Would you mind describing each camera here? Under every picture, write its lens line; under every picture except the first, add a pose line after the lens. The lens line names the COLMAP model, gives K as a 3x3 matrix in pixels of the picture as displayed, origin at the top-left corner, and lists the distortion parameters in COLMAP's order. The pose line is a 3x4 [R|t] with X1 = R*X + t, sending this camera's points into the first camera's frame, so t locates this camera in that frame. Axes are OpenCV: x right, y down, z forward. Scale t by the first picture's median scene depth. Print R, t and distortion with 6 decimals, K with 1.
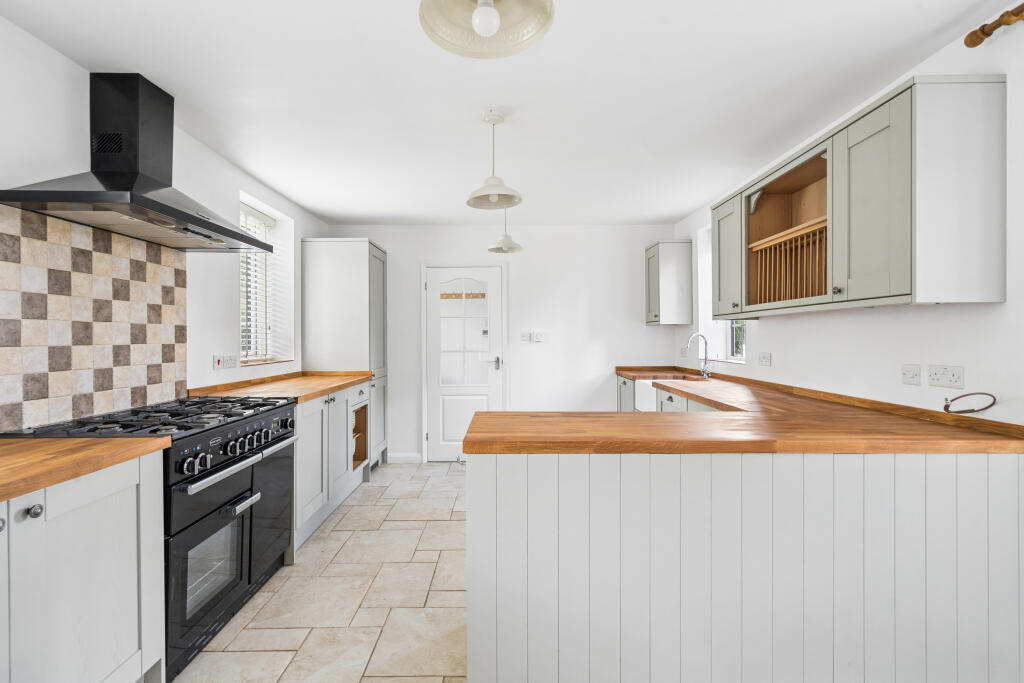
lens RADIAL K [[475.1, 0, 511.0], [0, 475.1, 339.8], [0, 0, 1]] dist [-0.003996, 0.000363]
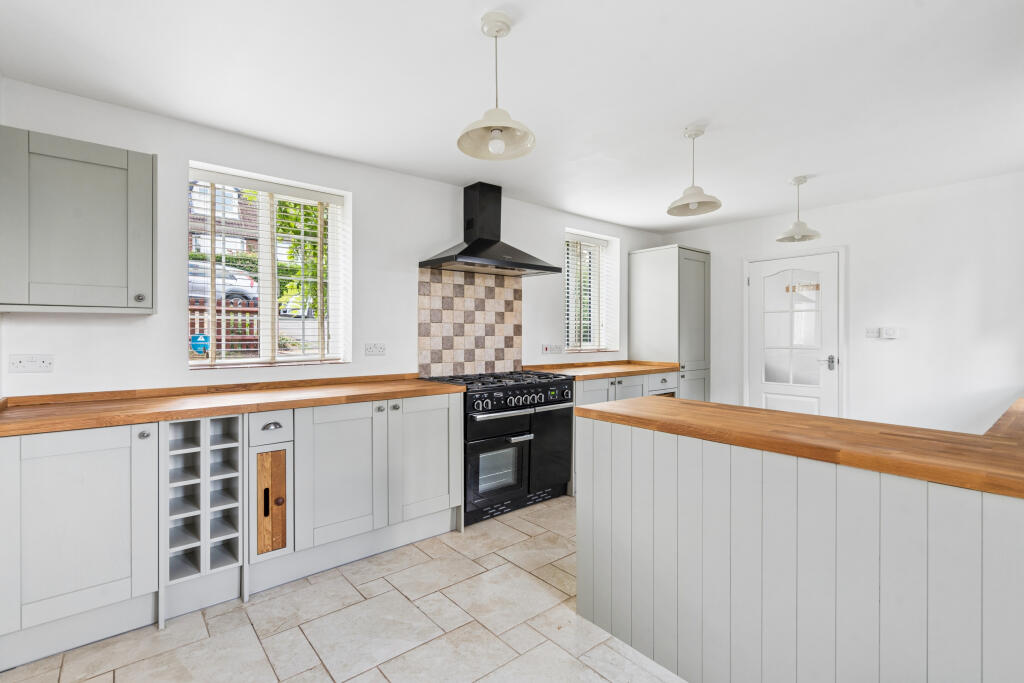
lens RADIAL K [[475.1, 0, 516.5], [0, 475.1, 335.2], [0, 0, 1]] dist [-0.003996, 0.000363]
pose [[0.639853, 0.006755, -0.768467, 0.561219], [-0.007380, 0.999969, 0.002645, 0.000946], [0.768462, 0.003978, 0.639883, -0.015430]]
